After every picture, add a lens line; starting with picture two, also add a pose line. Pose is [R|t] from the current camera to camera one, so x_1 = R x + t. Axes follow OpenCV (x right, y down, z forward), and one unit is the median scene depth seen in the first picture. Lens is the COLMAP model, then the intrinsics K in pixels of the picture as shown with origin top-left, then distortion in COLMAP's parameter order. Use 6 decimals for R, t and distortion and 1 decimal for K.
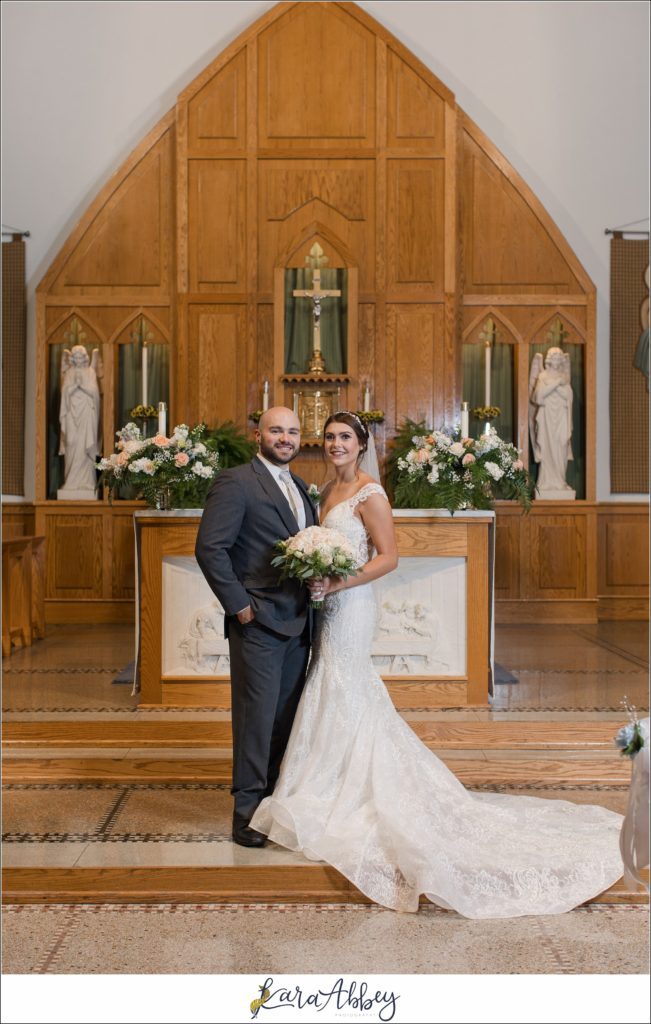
lens RADIAL K [[1474.5, 0, 325.5], [0, 1474.5, 512.0], [0, 0, 1]] dist [0.036464, -0.019309]
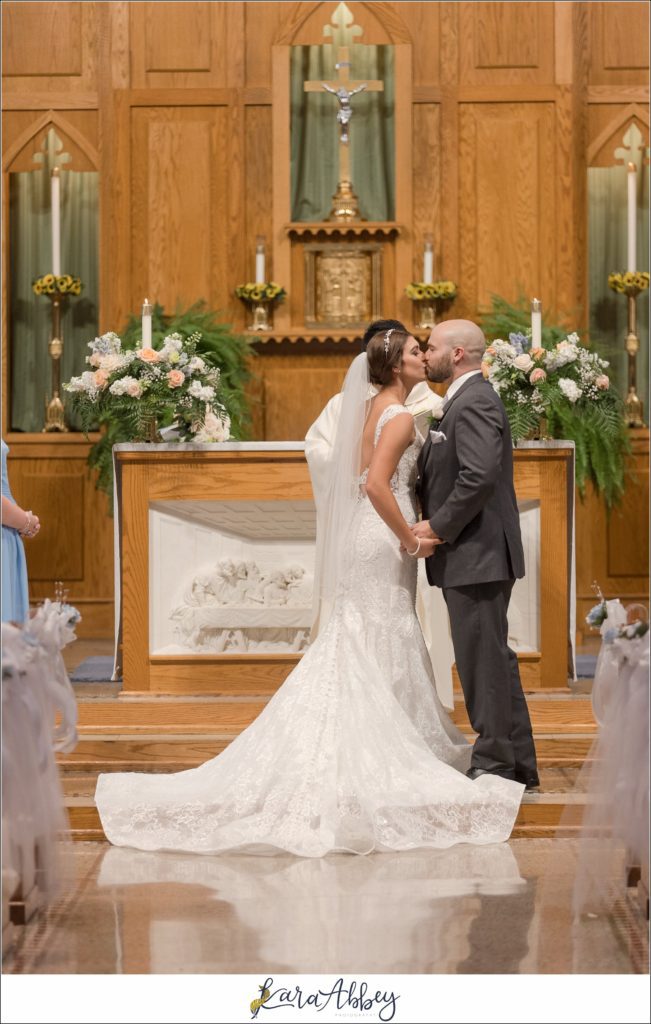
lens RADIAL K [[4421.5, 0, 325.5], [0, 4421.5, 512.0], [0, 0, 1]] dist [-0.045174, -1.729502]
pose [[0.999919, -0.007479, -0.010343, 0.004153], [0.007567, 0.999935, 0.008527, 0.009713], [0.010278, -0.008605, 0.999910, -0.804671]]
